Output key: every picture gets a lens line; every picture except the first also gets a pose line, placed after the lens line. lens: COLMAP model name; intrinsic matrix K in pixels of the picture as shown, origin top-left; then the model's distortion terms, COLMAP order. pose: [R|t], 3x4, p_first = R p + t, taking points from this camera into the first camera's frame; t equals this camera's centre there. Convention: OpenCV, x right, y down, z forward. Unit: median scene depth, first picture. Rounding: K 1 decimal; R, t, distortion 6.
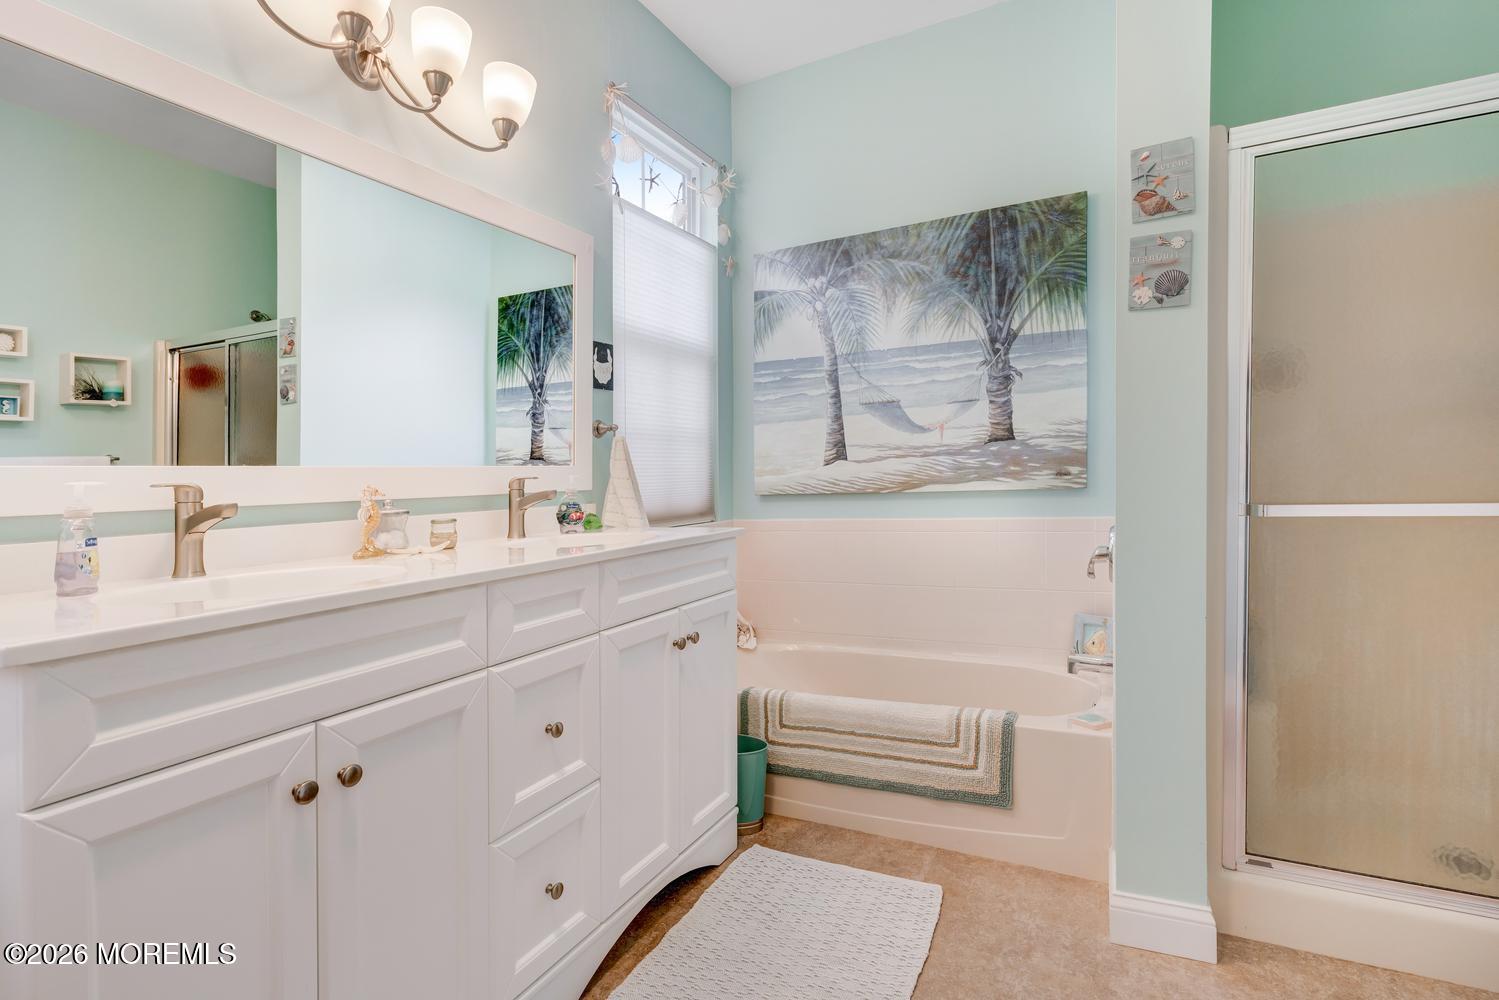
lens RADIAL K [[730.9, 0, 767.0], [0, 730.9, 463.5], [0, 0, 1]] dist [0.005258, -0.002394]
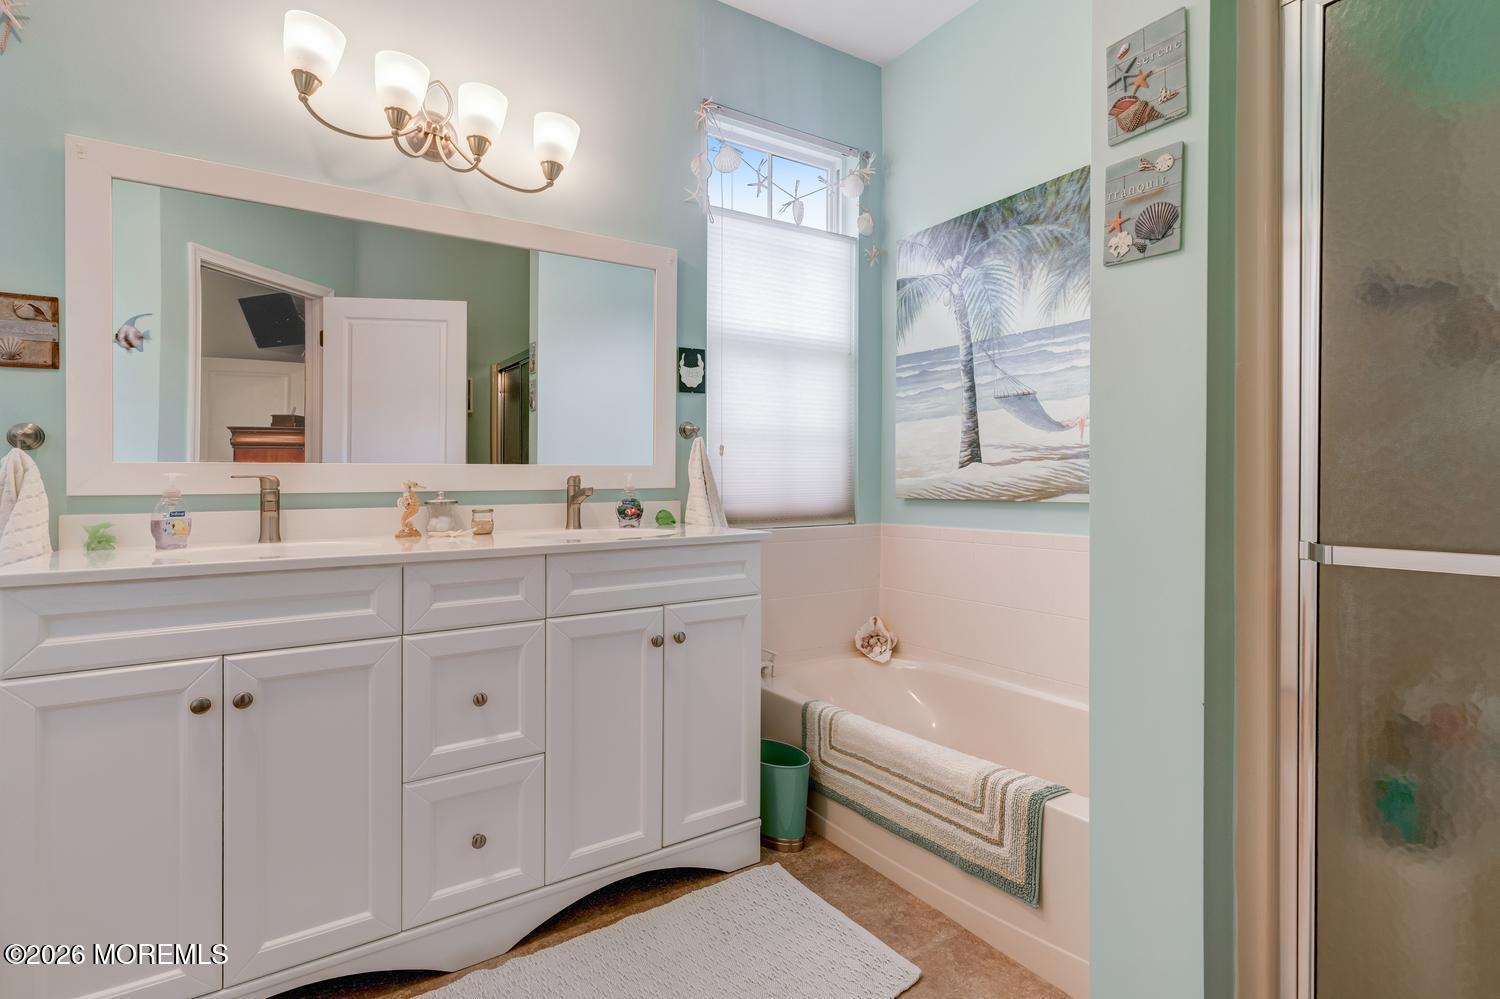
lens RADIAL K [[731.4, 0, 752.7], [0, 731.4, 456.1], [0, 0, 1]] dist [0.005258, -0.002394]
pose [[0.868087, 0.009536, -0.496320, 0.396025], [-0.011241, 0.999937, -0.000449, -0.010965], [0.496285, 0.005969, 0.868139, 0.136363]]
